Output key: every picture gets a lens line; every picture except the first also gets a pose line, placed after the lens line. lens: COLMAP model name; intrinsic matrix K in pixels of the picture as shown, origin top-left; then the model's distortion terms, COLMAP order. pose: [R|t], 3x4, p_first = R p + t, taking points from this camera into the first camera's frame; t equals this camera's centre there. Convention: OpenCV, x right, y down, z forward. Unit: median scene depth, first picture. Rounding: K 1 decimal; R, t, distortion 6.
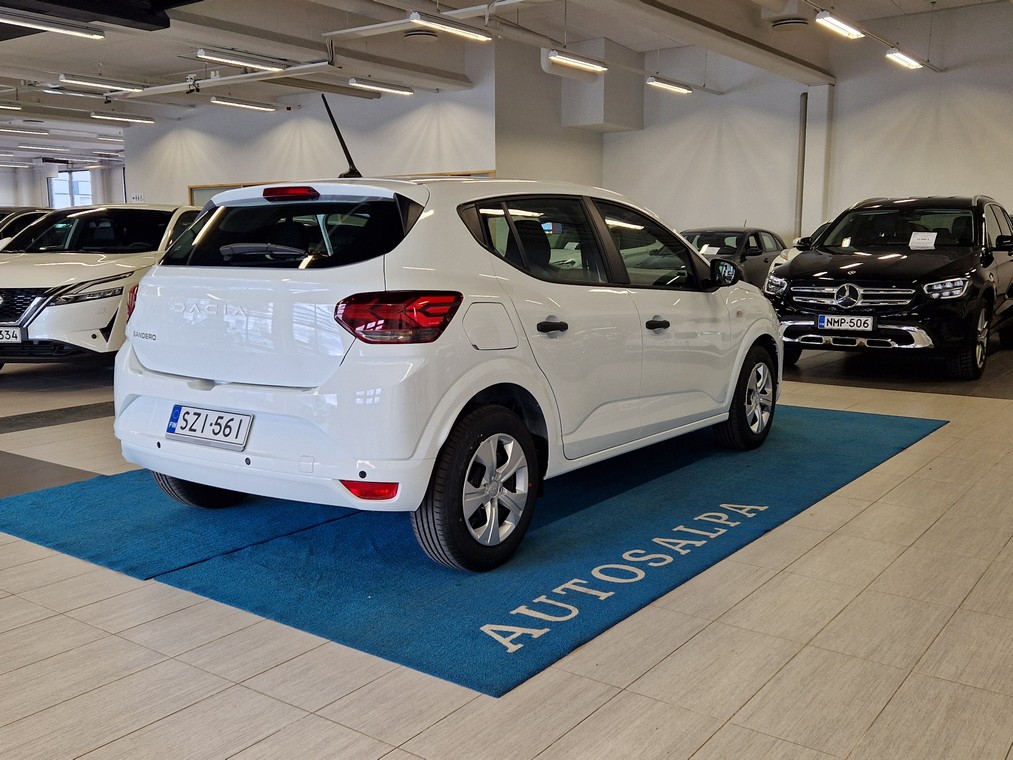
lens RADIAL K [[1005.7, 0, 396.7], [0, 1005.7, 381.0], [0, 0, 1]] dist [-0.121881, -0.087306]
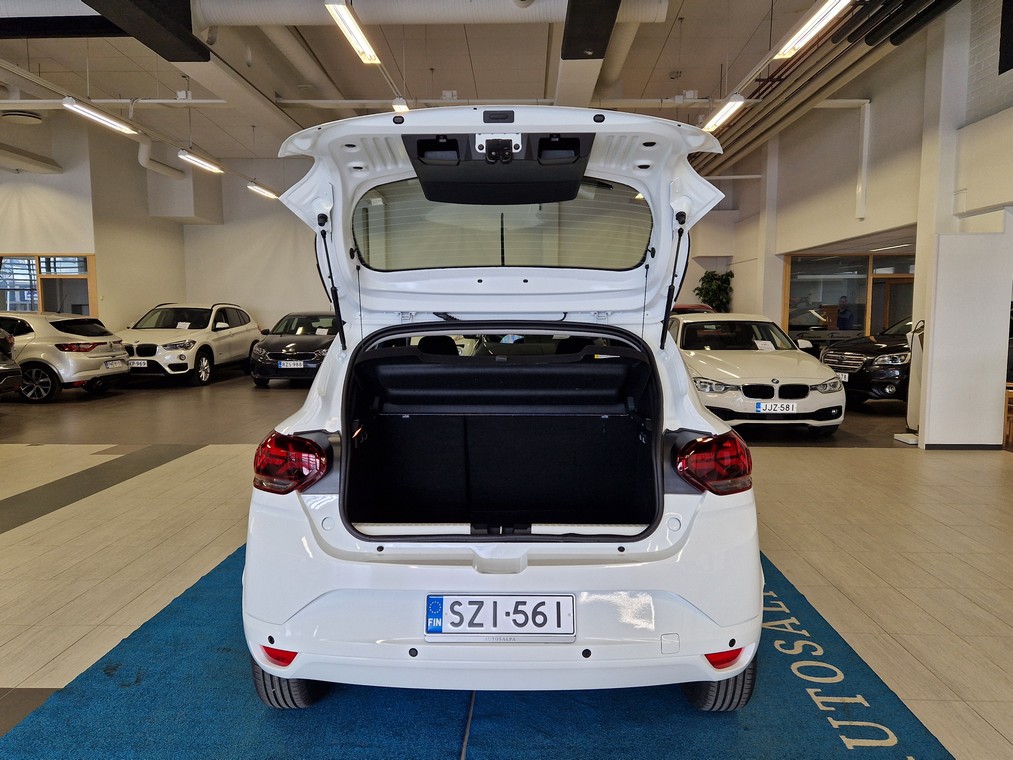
lens RADIAL K [[786.9, 0, 506.5], [0, 786.9, 380.0], [0, 0, 1]] dist [0.065643, -0.047711]
pose [[0.790396, -0.040532, 0.611254, -0.213245], [0.074737, 0.996735, -0.030547, -0.046989], [-0.608020, 0.069828, 0.790845, 0.180786]]
